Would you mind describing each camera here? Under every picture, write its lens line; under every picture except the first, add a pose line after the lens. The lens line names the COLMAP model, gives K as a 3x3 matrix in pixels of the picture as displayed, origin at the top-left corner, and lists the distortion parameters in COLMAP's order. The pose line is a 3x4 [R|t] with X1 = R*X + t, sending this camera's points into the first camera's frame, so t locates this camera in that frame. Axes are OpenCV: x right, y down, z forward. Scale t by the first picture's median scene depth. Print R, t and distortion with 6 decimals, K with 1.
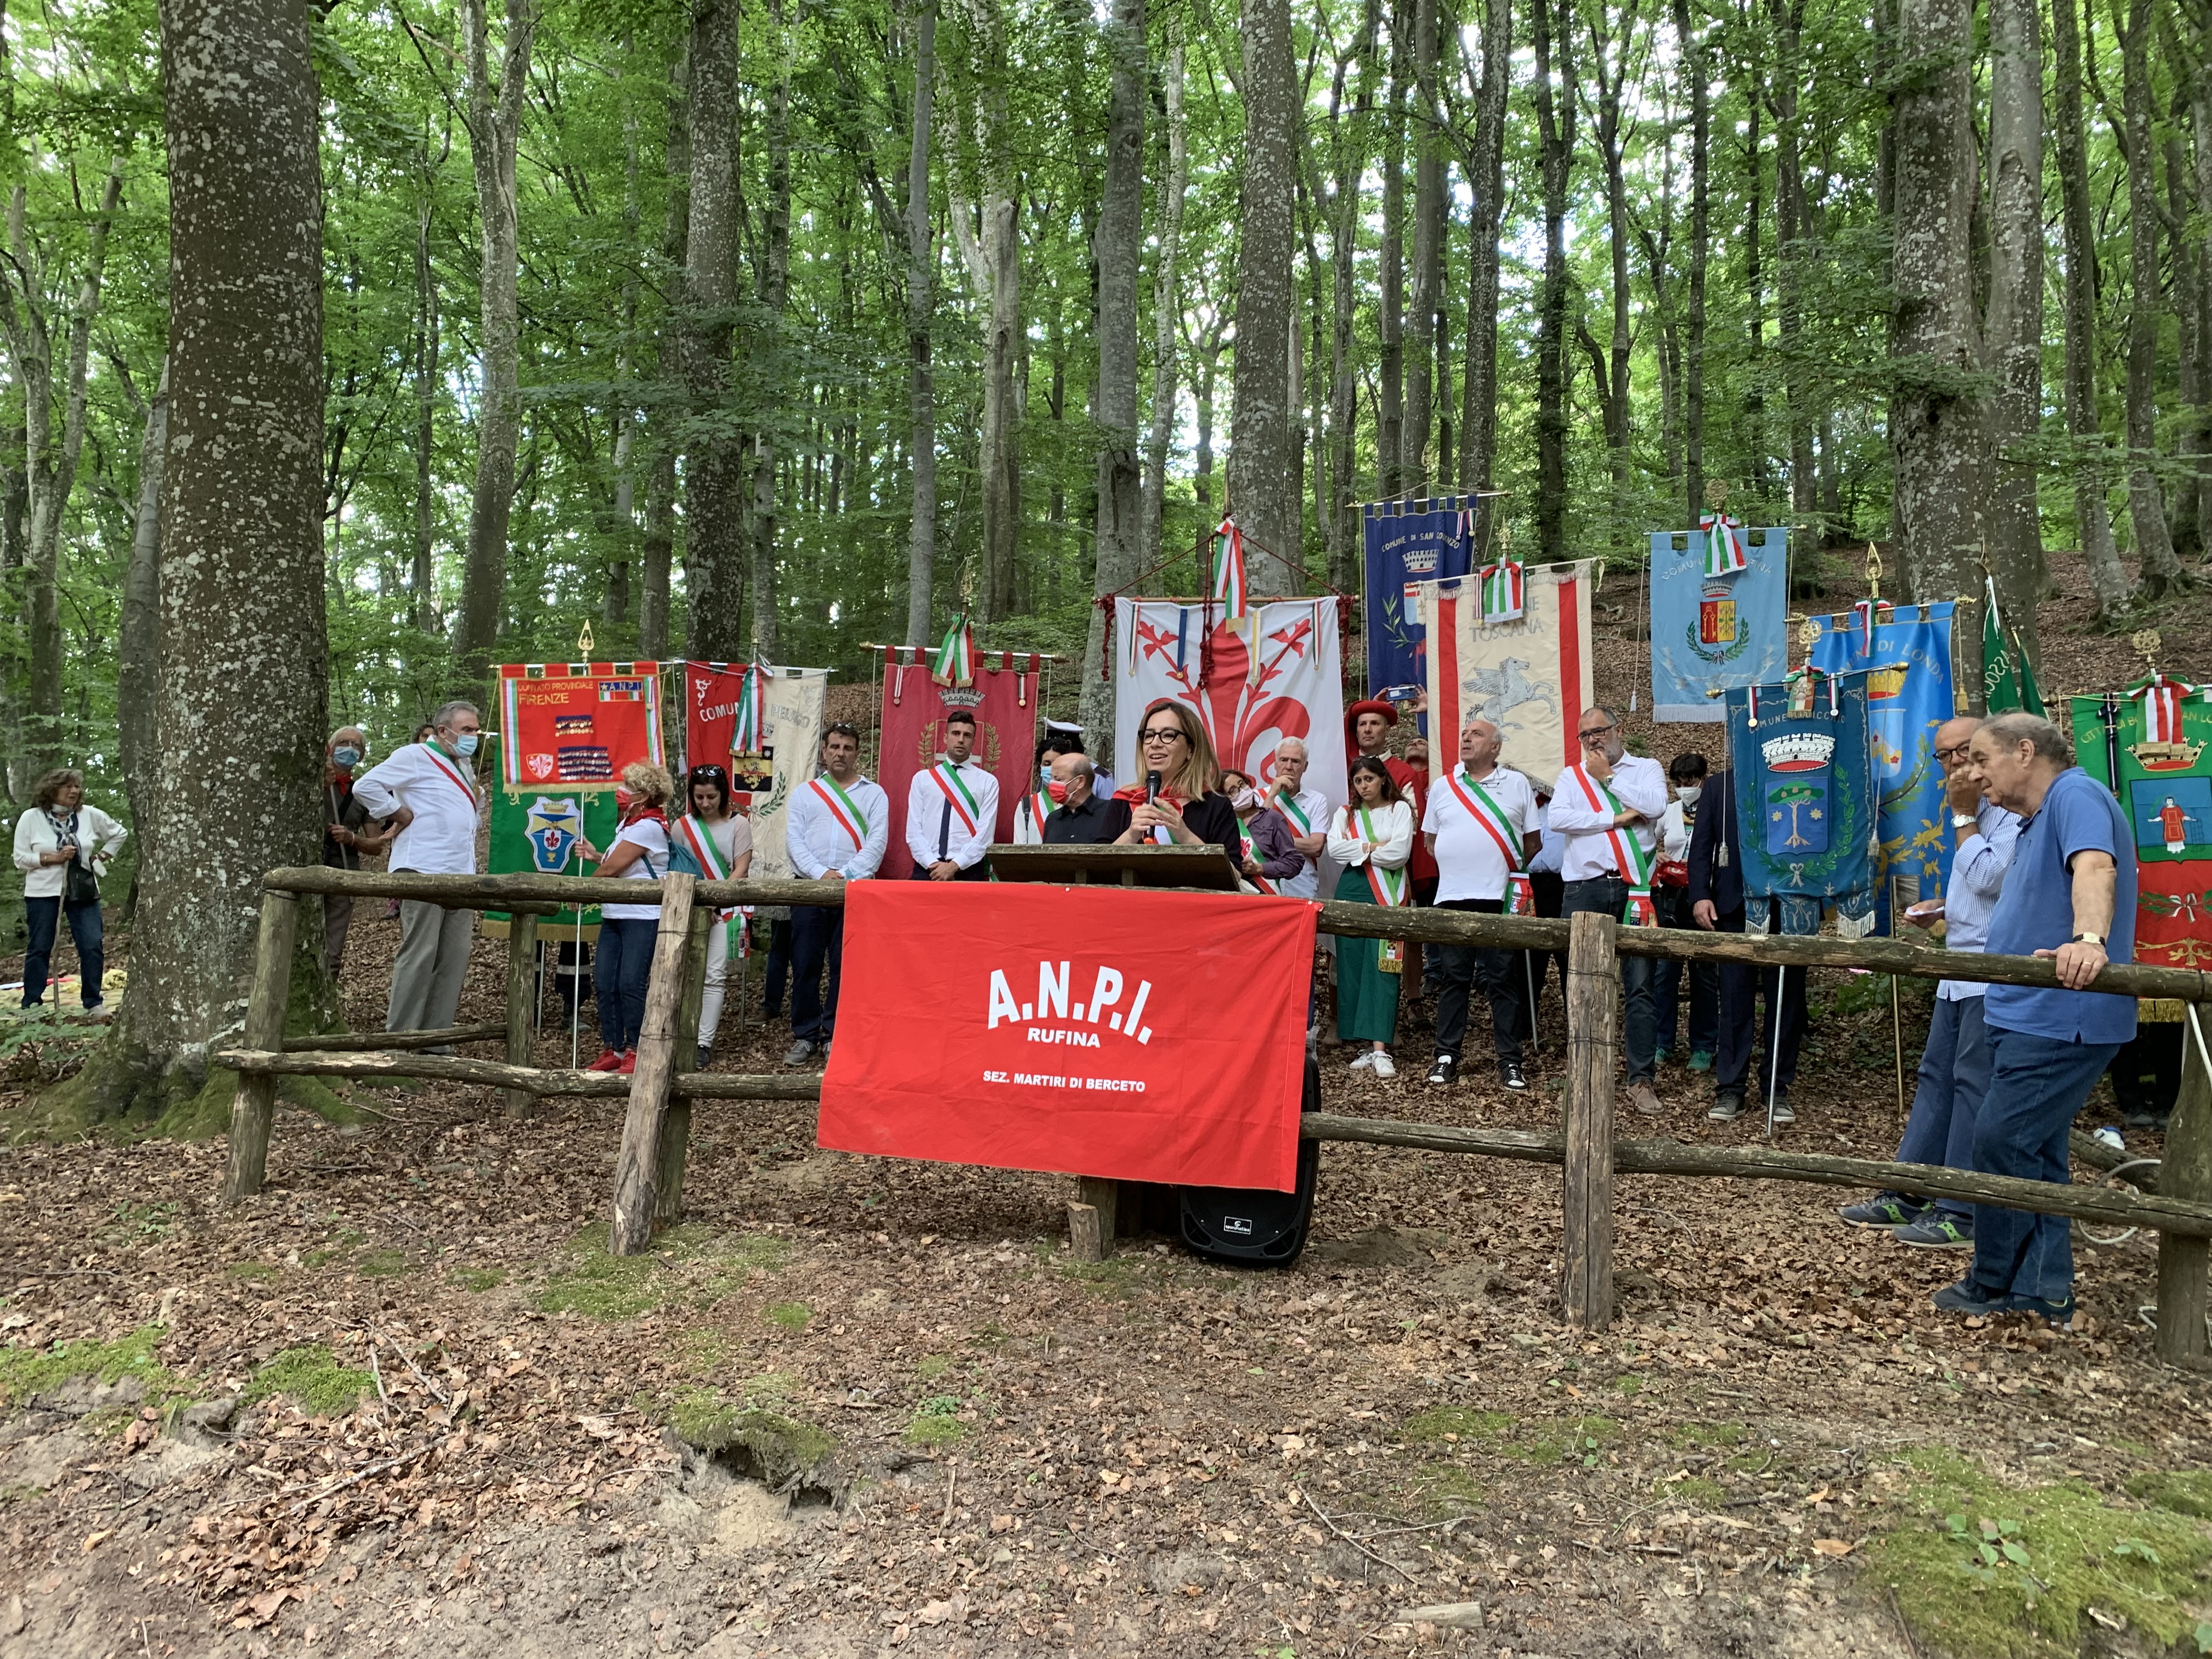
lens RADIAL K [[1685.9, 0, 1080.8], [0, 1685.9, 800.8], [0, 0, 1]] dist [0.026211, -0.026620]
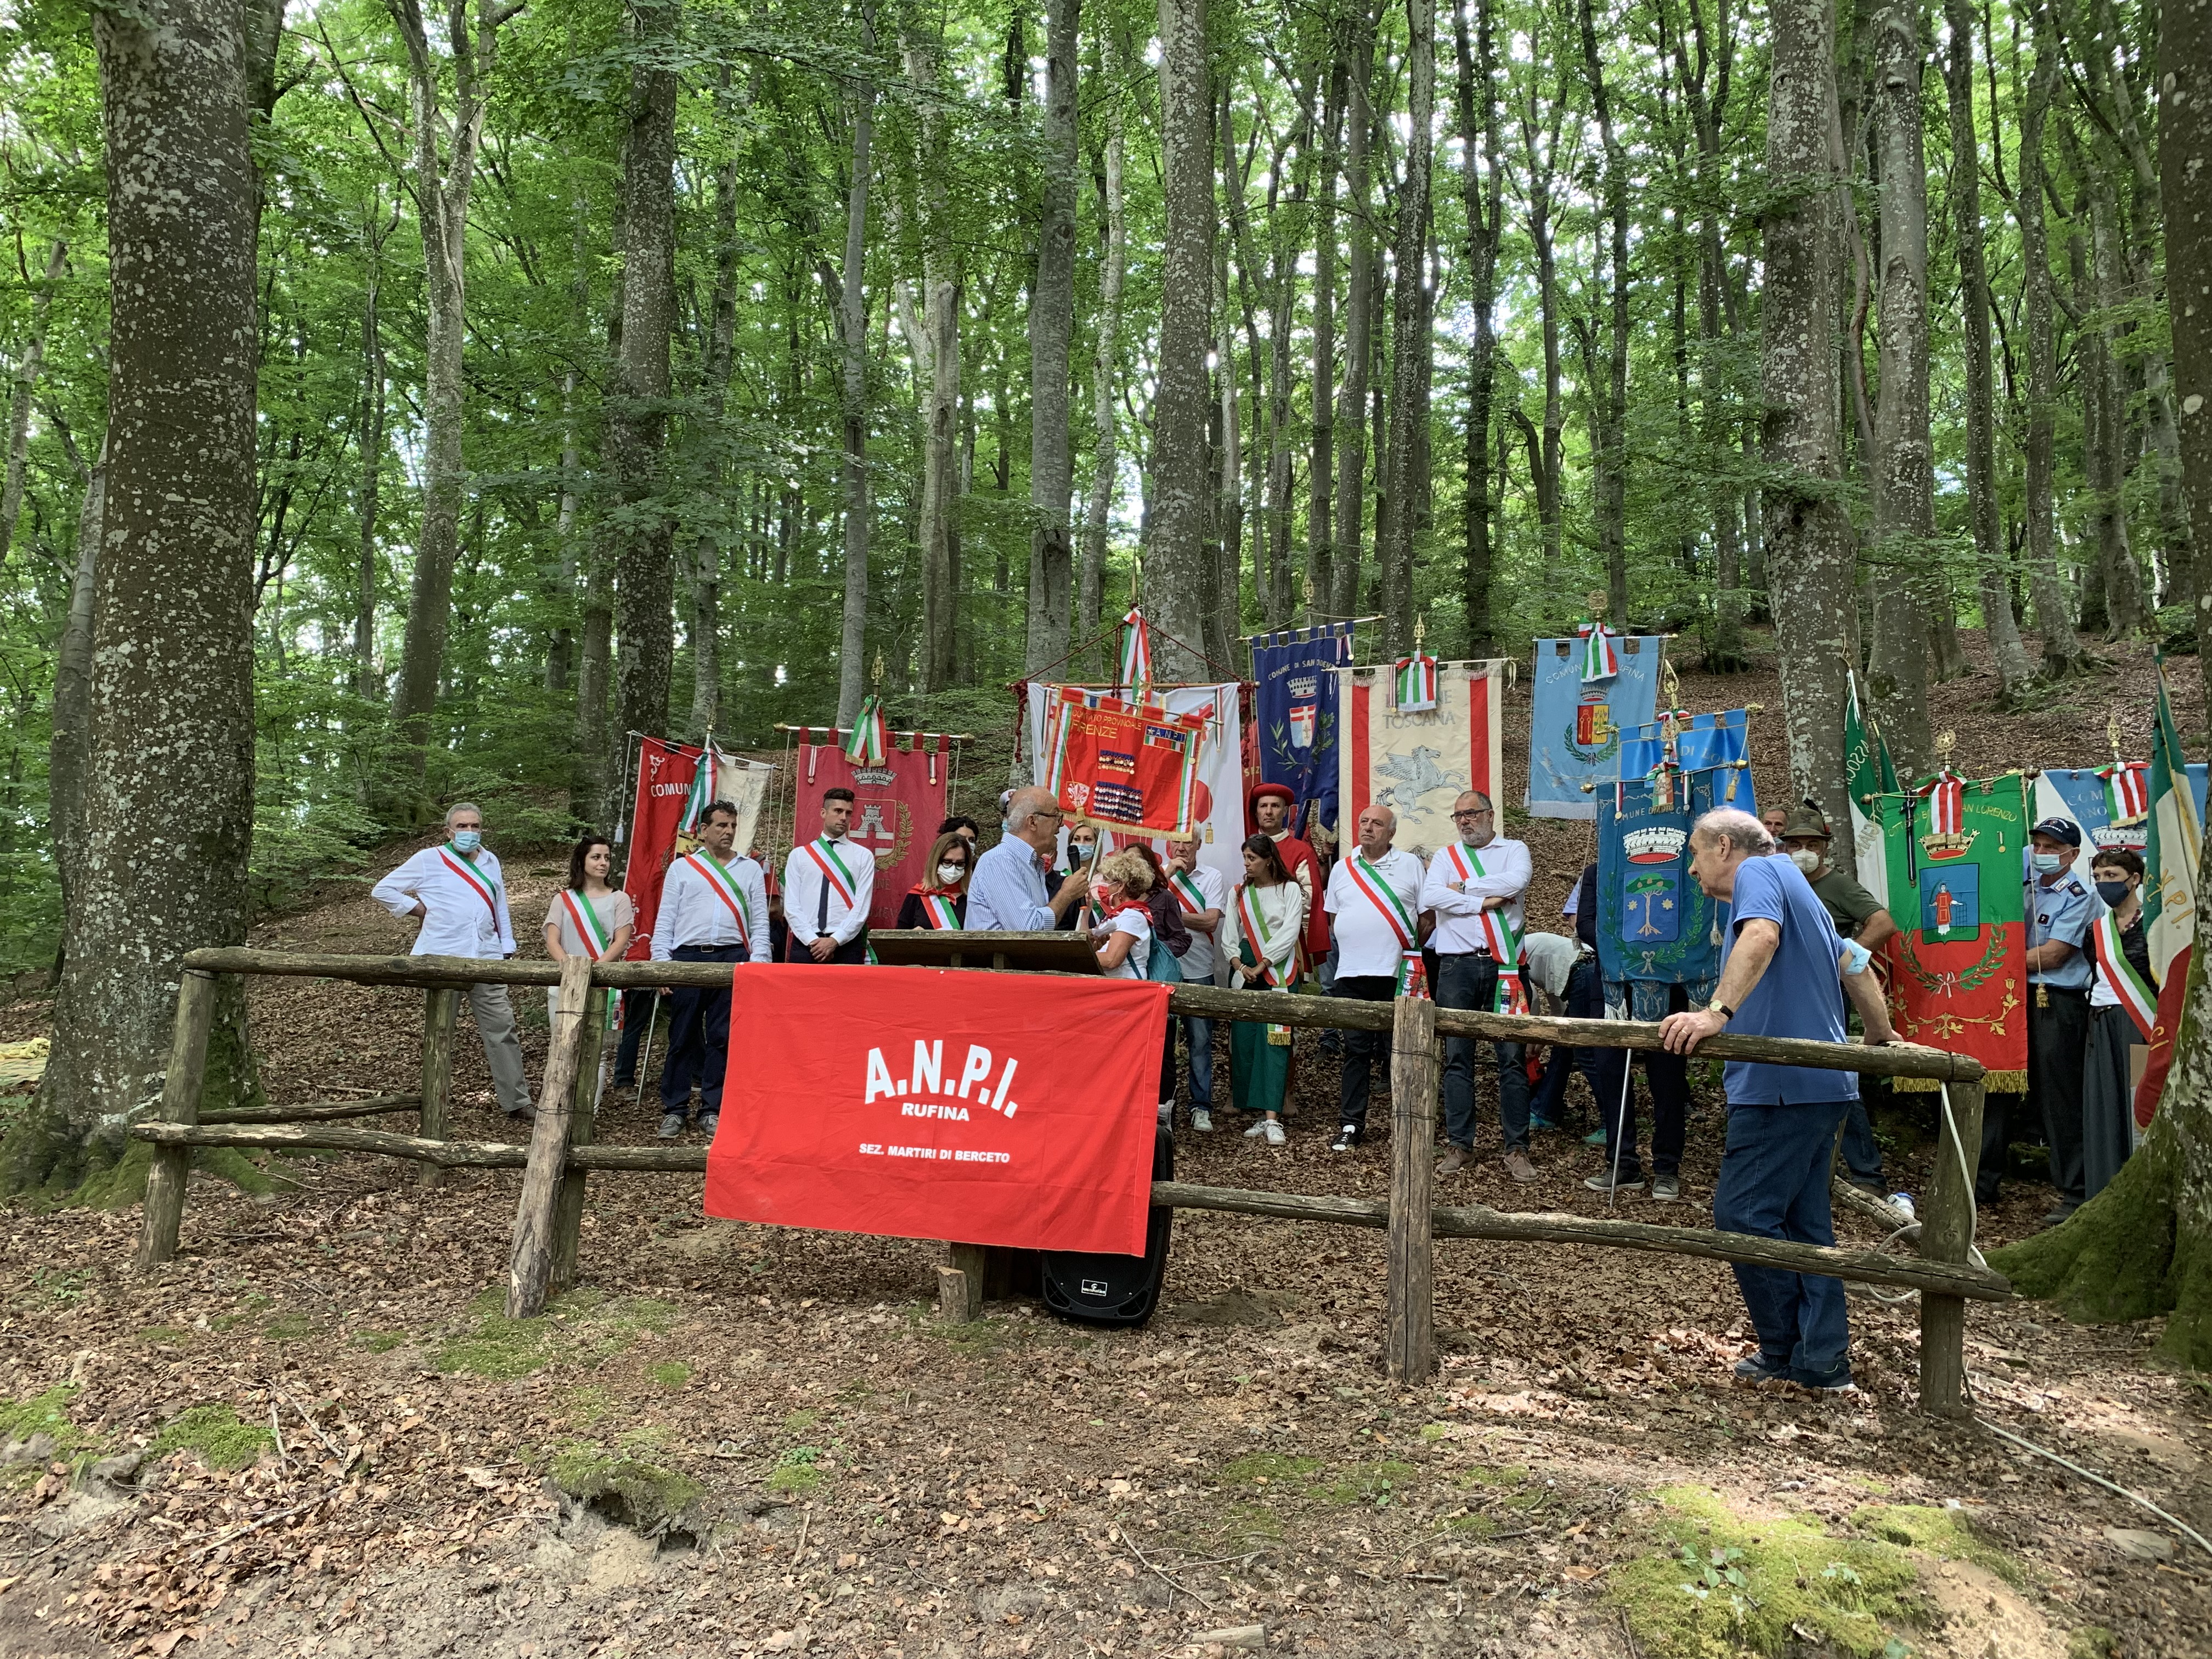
lens RADIAL K [[1685.9, 0, 1077.8], [0, 1685.9, 804.3], [0, 0, 1]] dist [0.026211, -0.026620]
pose [[0.999574, 0.005619, 0.028649, 0.033721], [-0.004597, 0.999355, -0.035620, -0.011938], [-0.028831, 0.035474, 0.998955, -0.057196]]
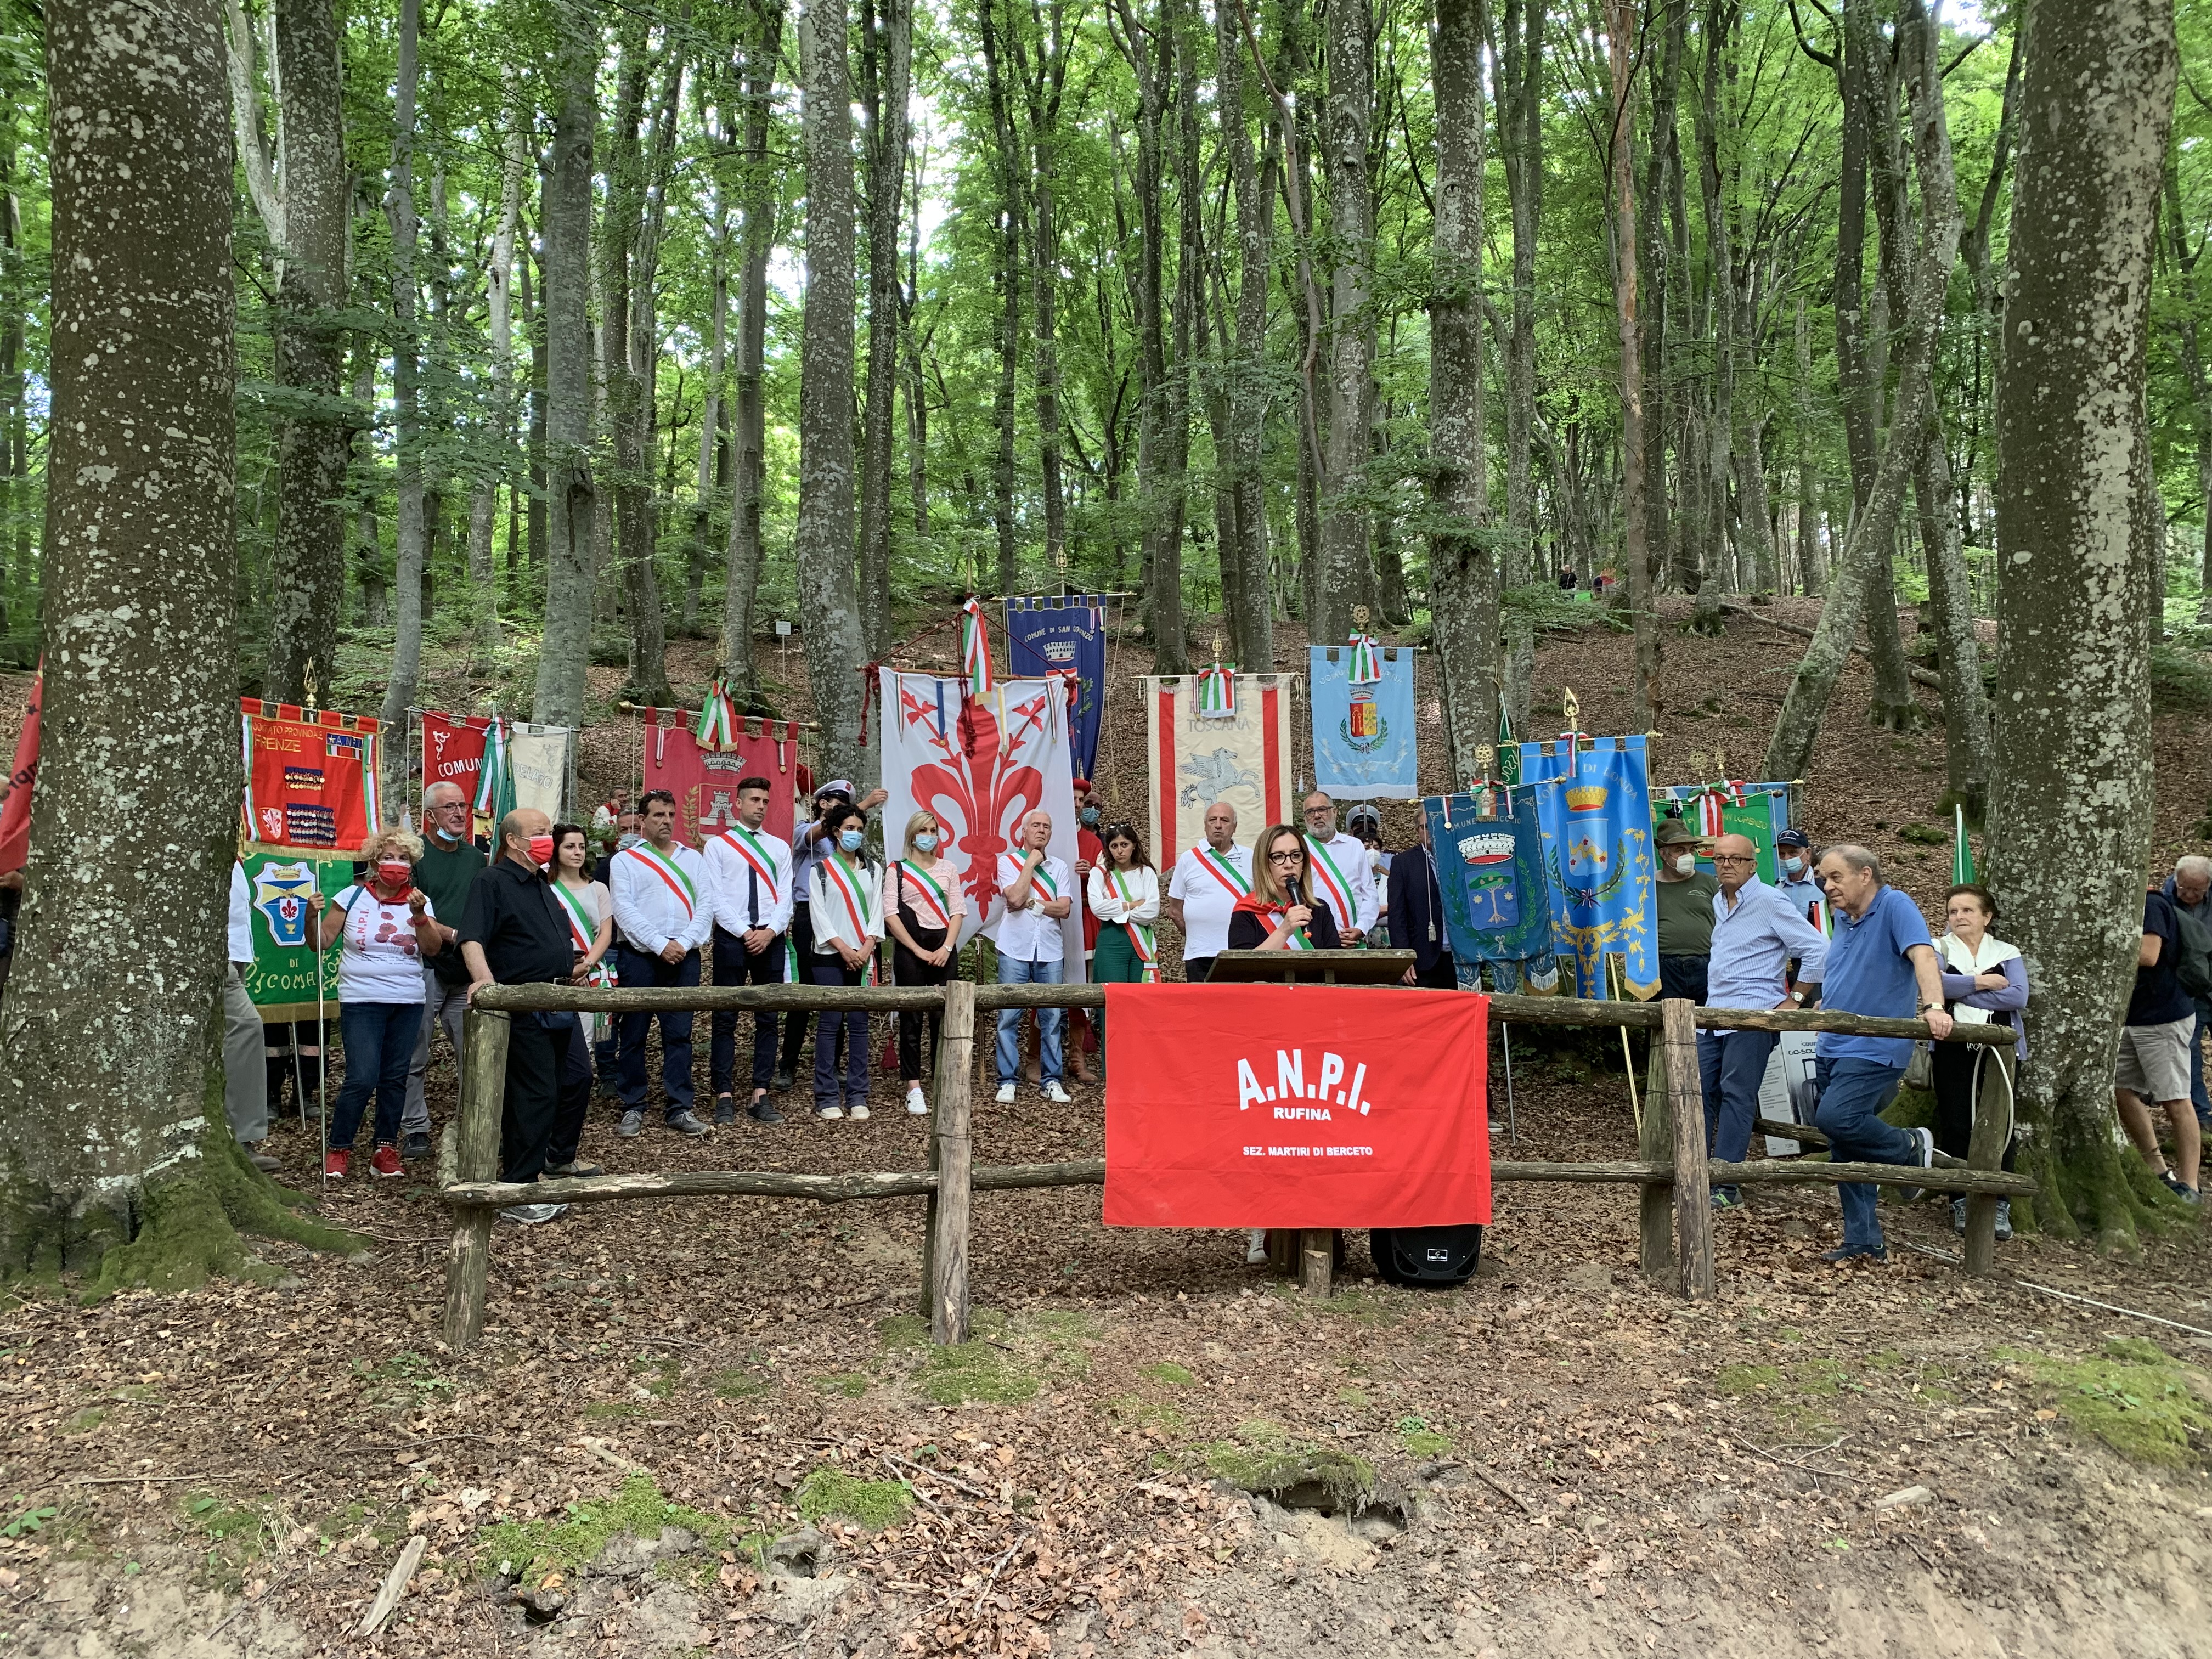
lens RADIAL K [[1685.9, 0, 1096.5], [0, 1685.9, 810.3], [0, 0, 1]] dist [0.026211, -0.026620]
pose [[0.880661, 0.013907, 0.473542, -0.495064], [-0.015849, 0.999874, 0.000112, -0.050718], [-0.473481, -0.007604, 0.880771, 0.008355]]
